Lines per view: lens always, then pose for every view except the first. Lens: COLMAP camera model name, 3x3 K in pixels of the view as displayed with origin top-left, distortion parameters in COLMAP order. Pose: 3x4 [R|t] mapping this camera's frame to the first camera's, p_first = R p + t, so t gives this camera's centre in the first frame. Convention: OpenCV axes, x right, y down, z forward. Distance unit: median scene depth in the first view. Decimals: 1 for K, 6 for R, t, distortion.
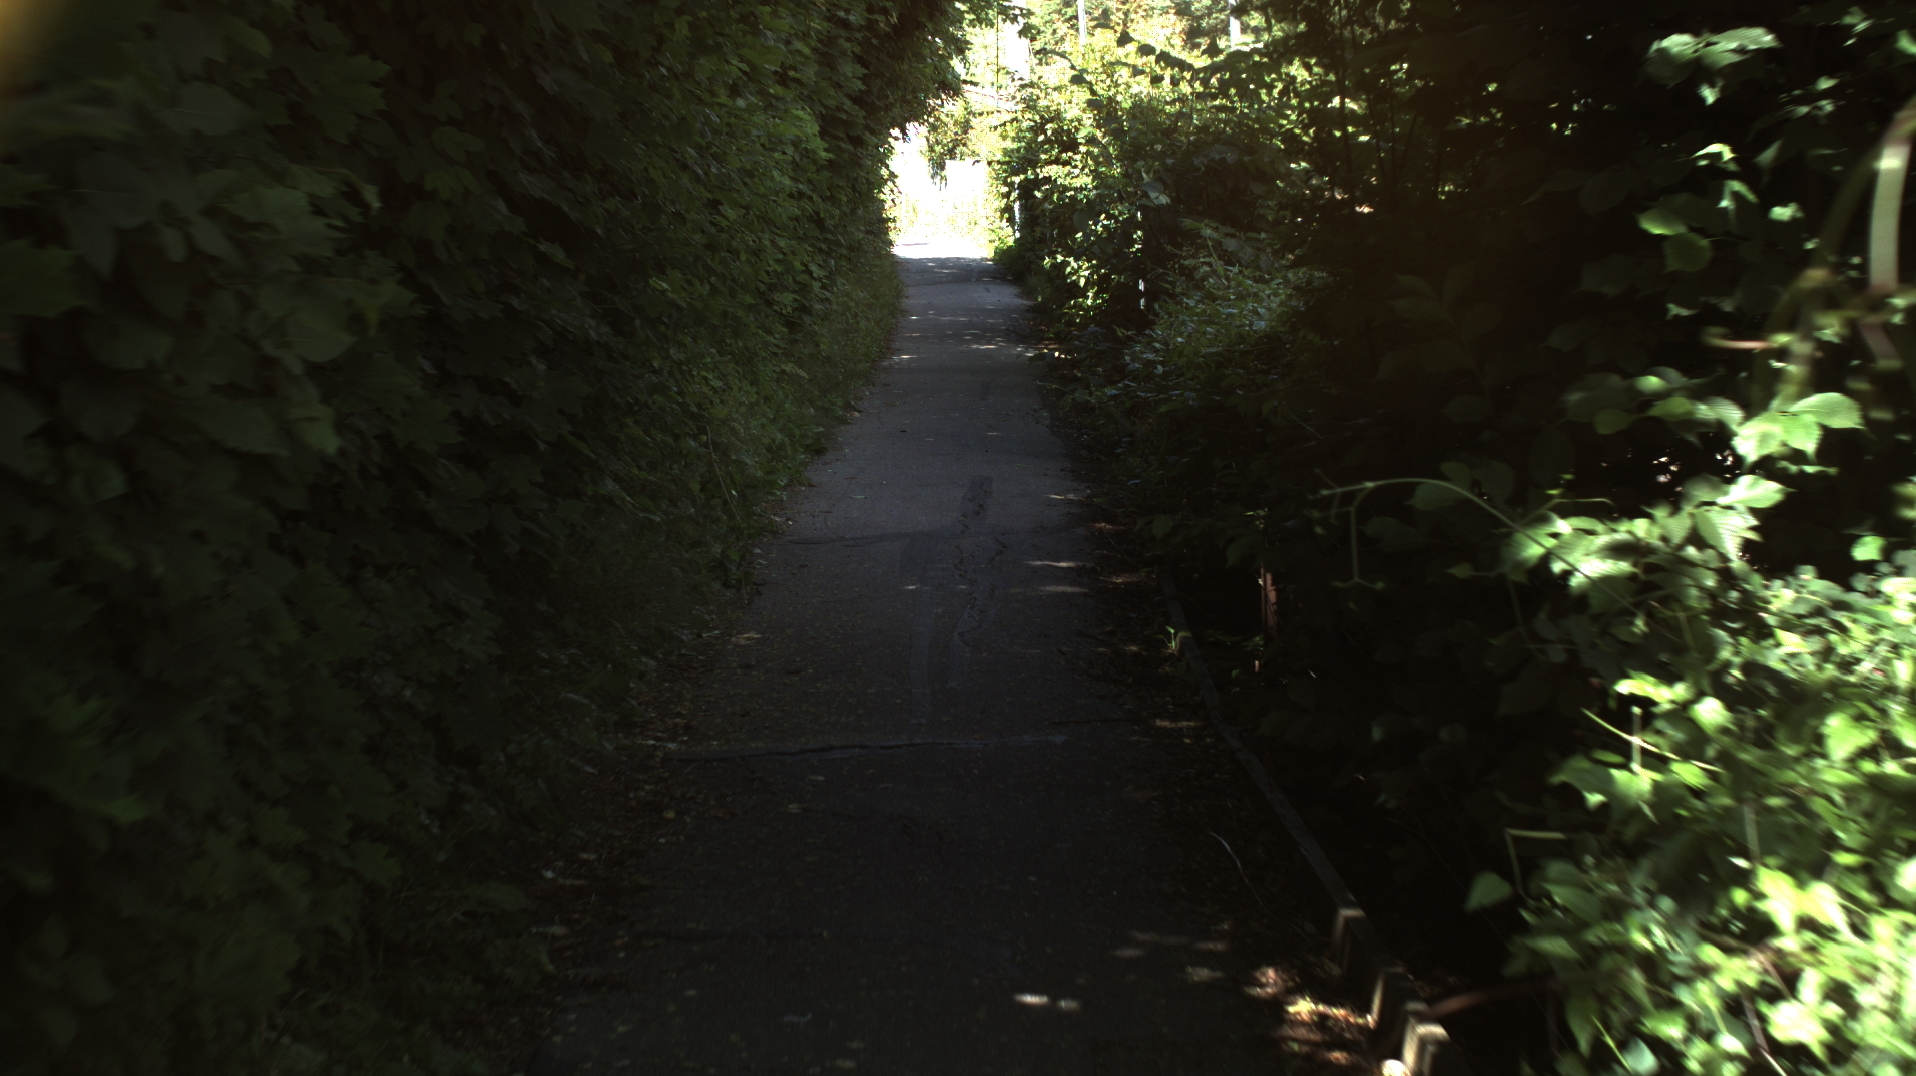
lens RADIAL K [[3598.4, 0, 958.0], [0, 3598.4, 538.0], [0, 0, 1]] dist [-0.285985, 0.260102]
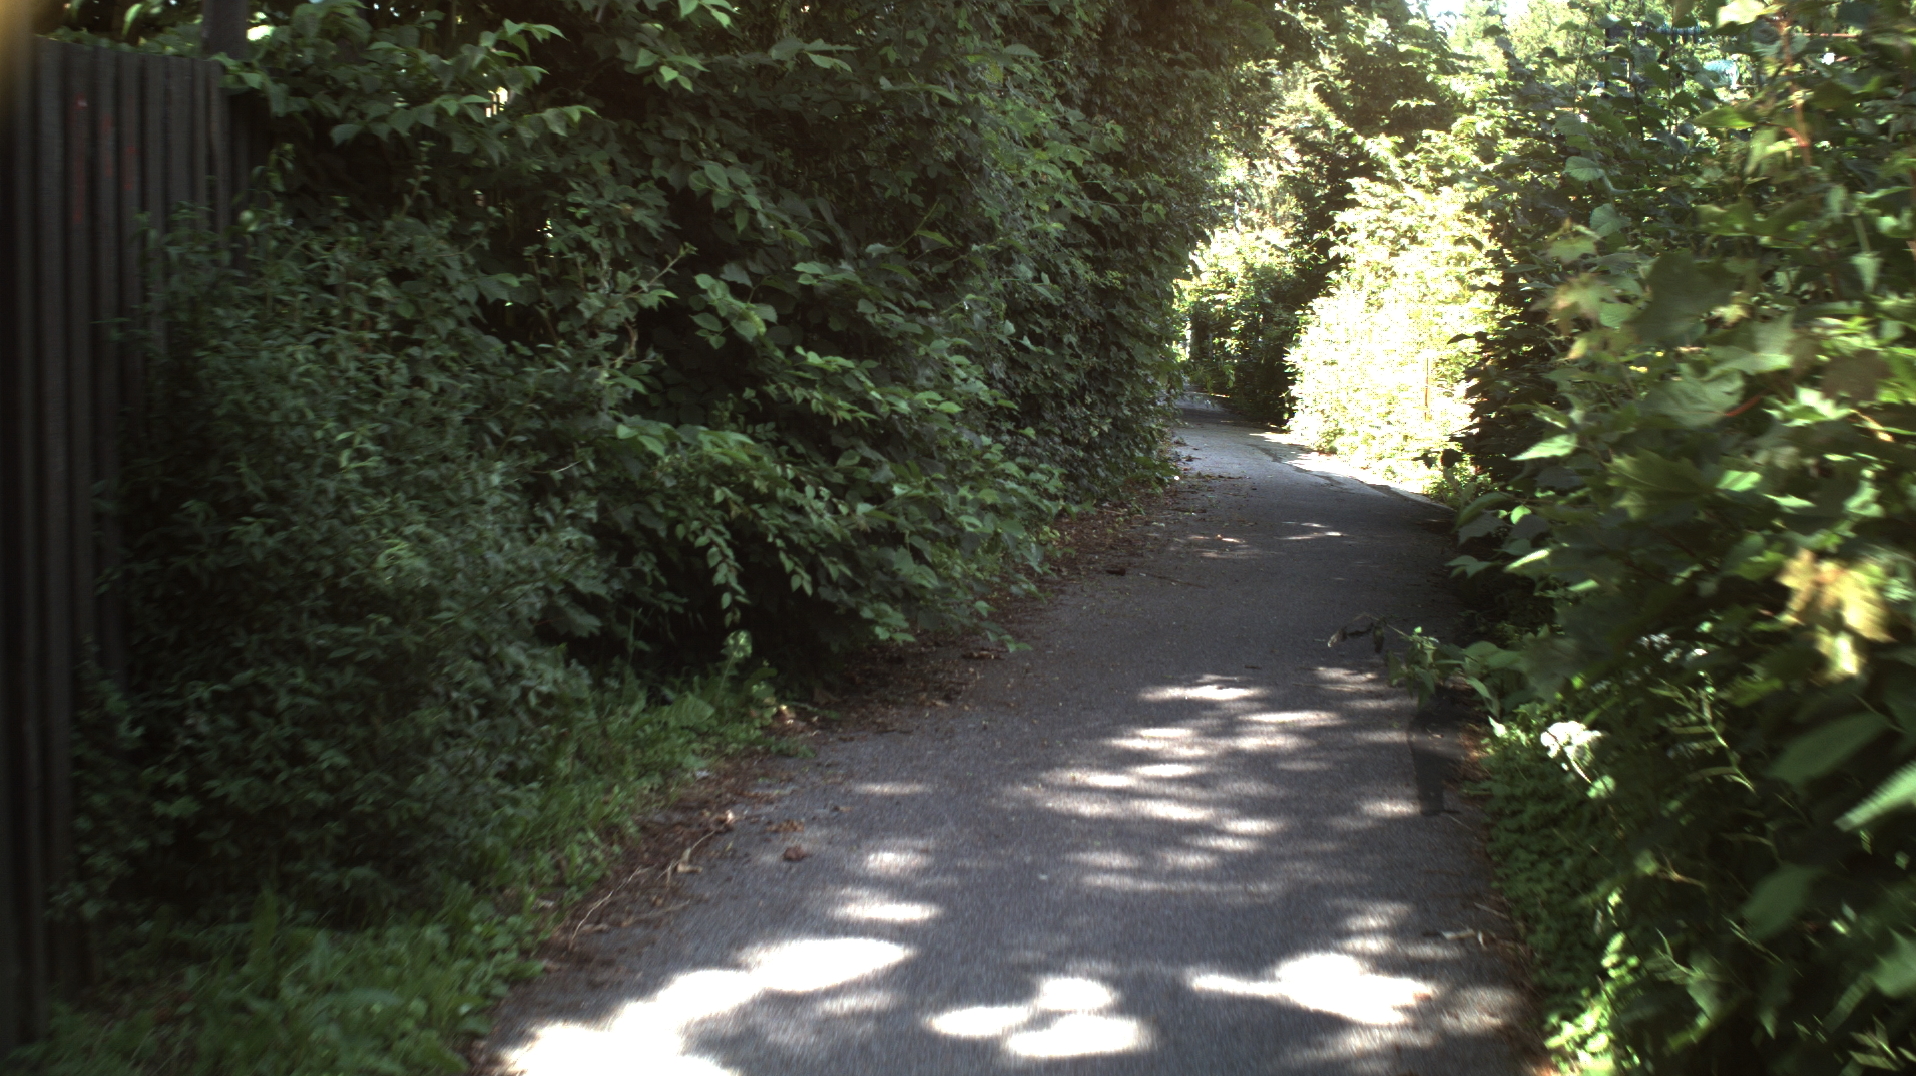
lens RADIAL K [[3598.4, 0, 958.0], [0, 3598.4, 538.0], [0, 0, 1]] dist [-0.285985, 0.260102]
pose [[0.996372, 0.077422, -0.035333, -0.041660], [-0.079015, 0.995804, -0.046154, 0.144435], [0.031611, 0.048778, 0.998309, -1.073011]]
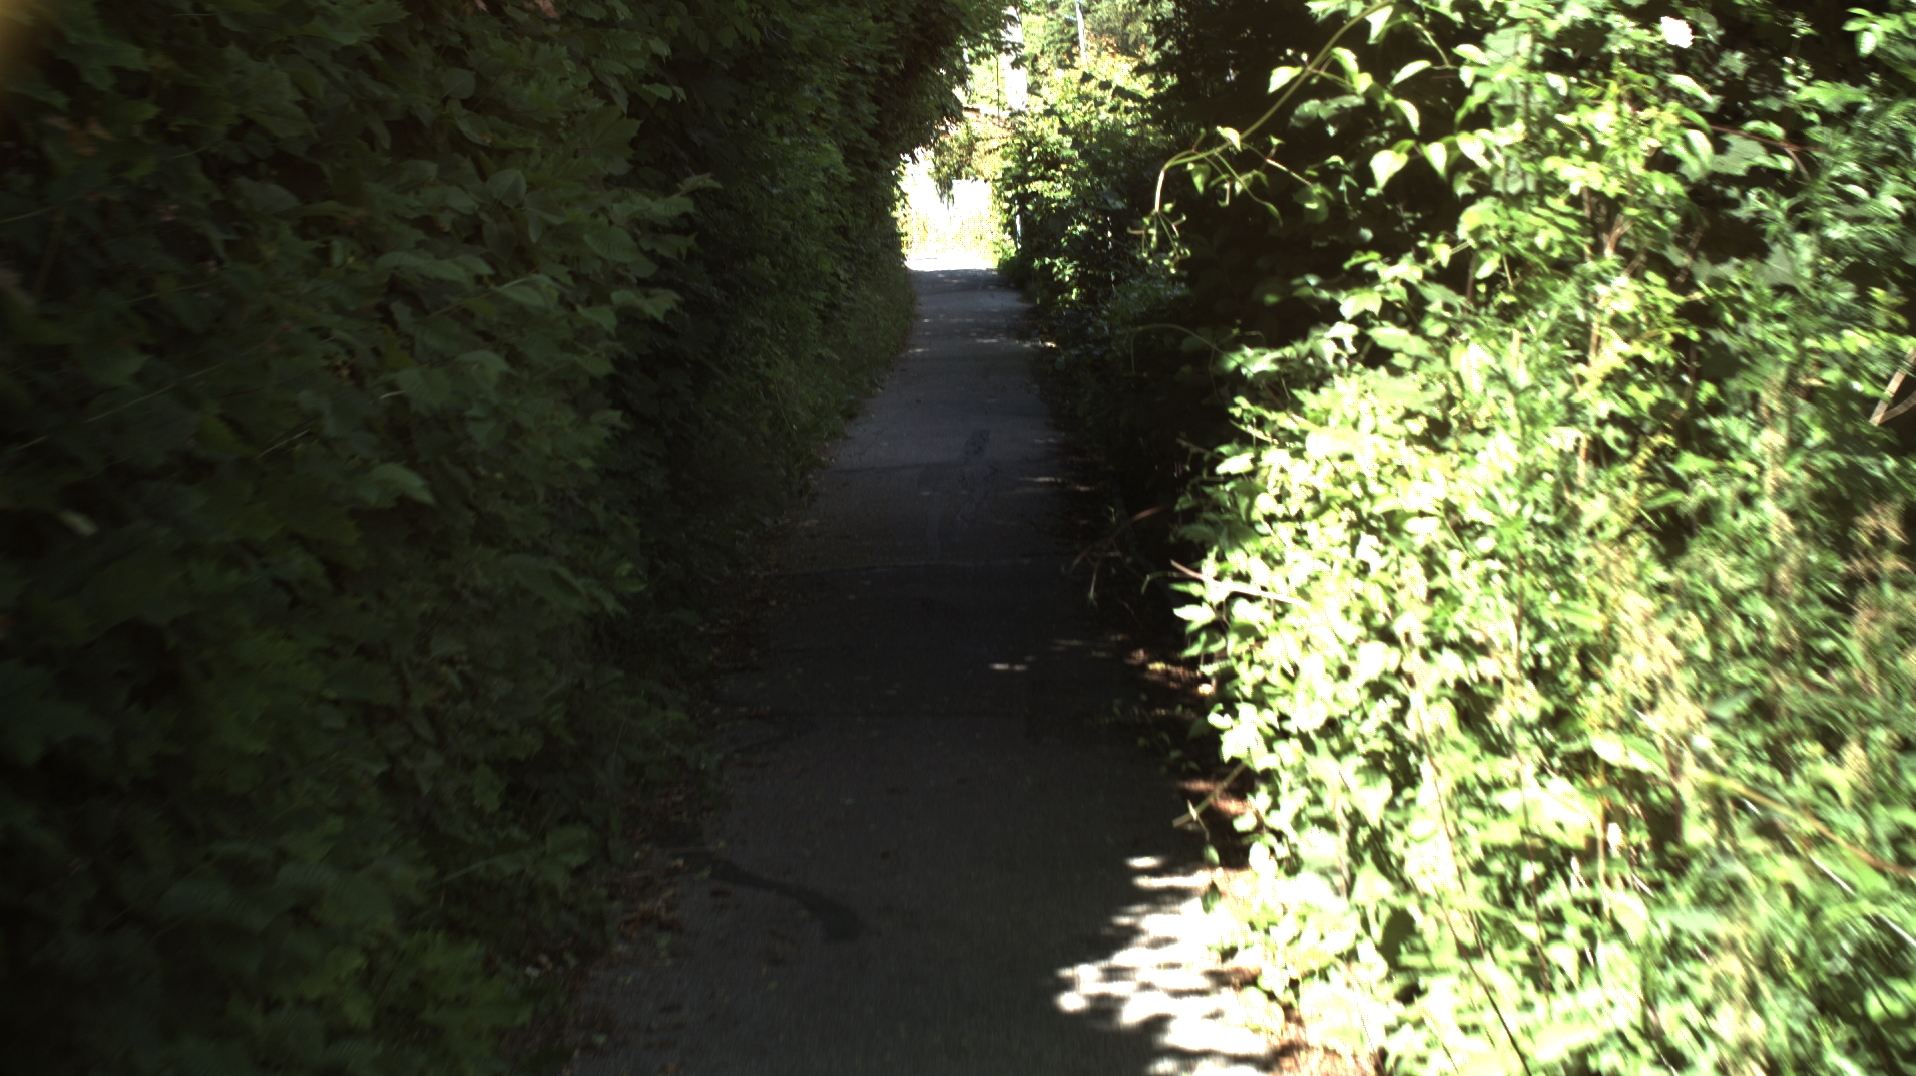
lens RADIAL K [[3598.4, 0, 958.0], [0, 3598.4, 538.0], [0, 0, 1]] dist [-0.285985, 0.260102]
pose [[0.999568, -0.028832, -0.005683, 0.003091], [0.028799, 0.999569, -0.005678, 0.019367], [0.005844, 0.005512, 0.999968, -0.180564]]
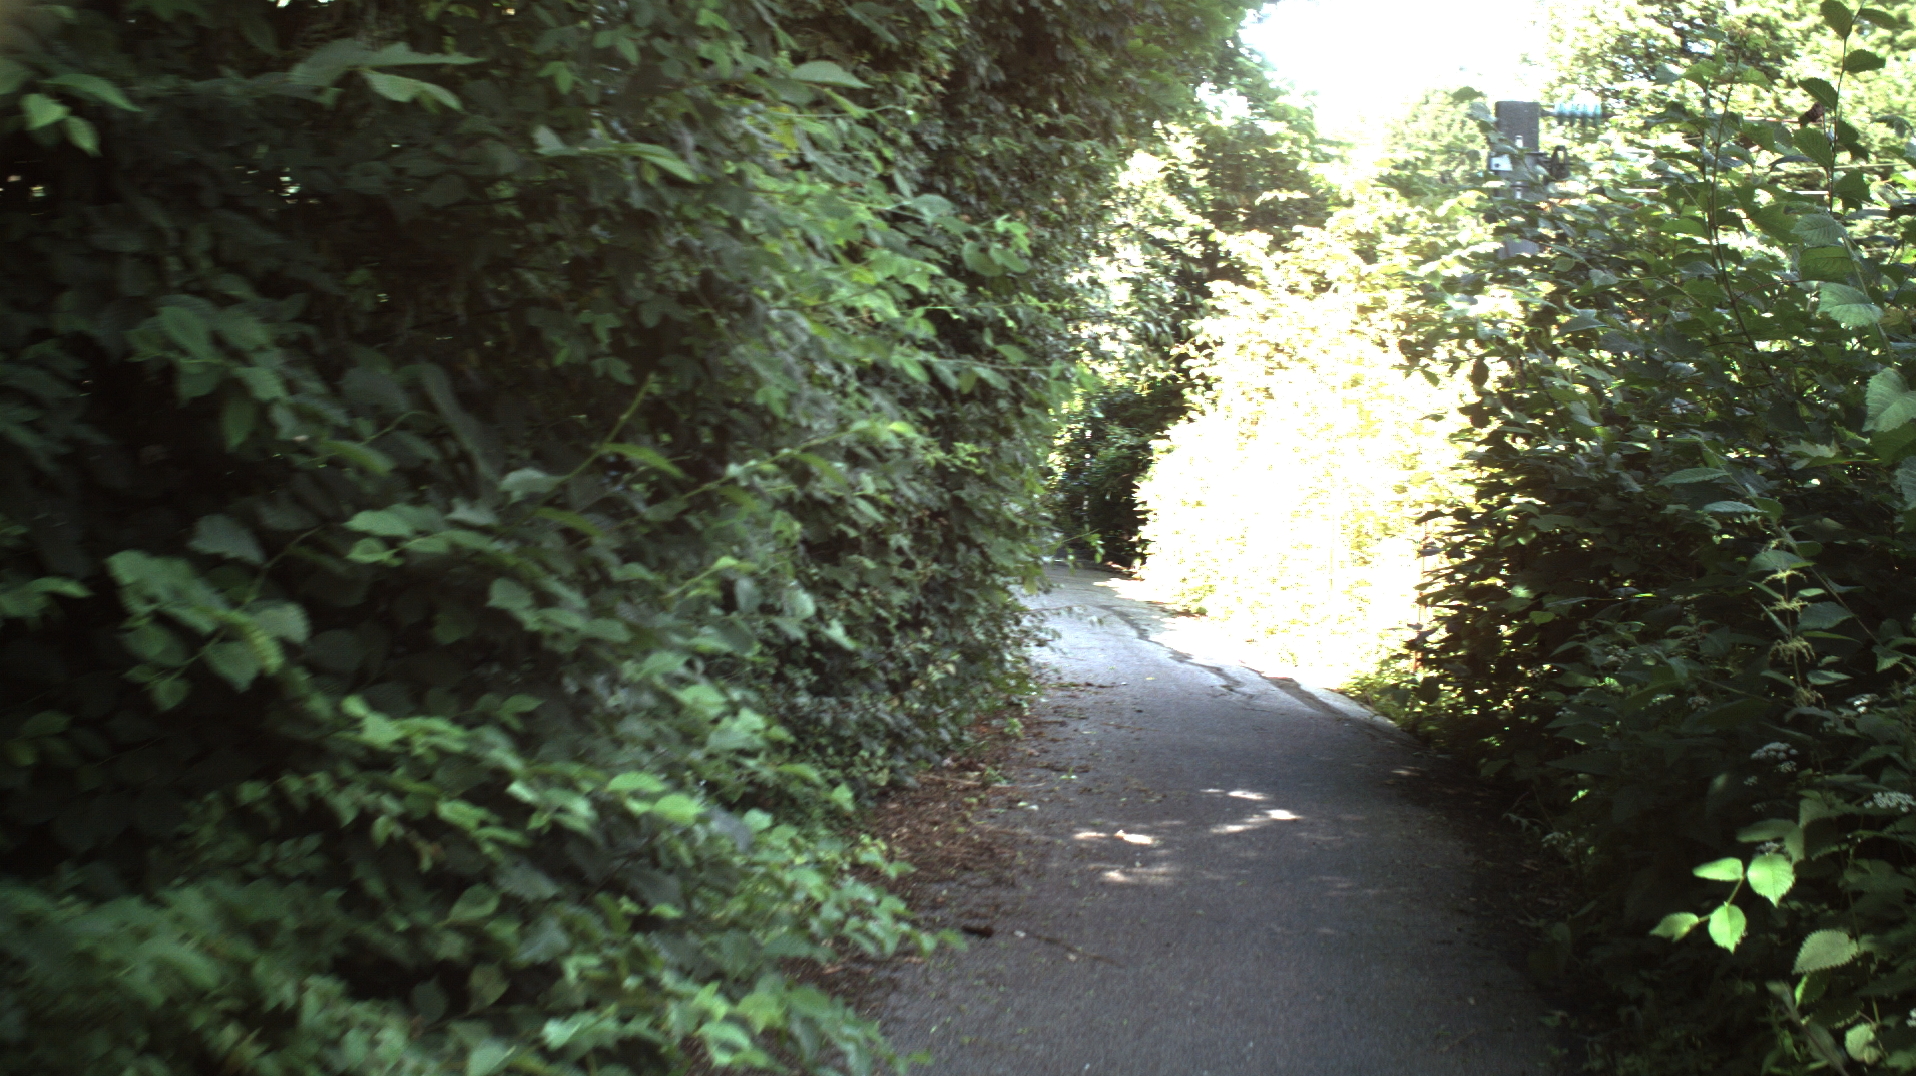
lens RADIAL K [[3566.4, 0, 958.0], [0, 3566.4, 538.0], [0, 0, 1]] dist [-0.257716, -0.098150]
pose [[0.996930, 0.076452, 0.016891, -0.046441], [-0.074972, 0.994320, -0.075549, 0.115032], [-0.022571, 0.074051, 0.996999, -0.894149]]
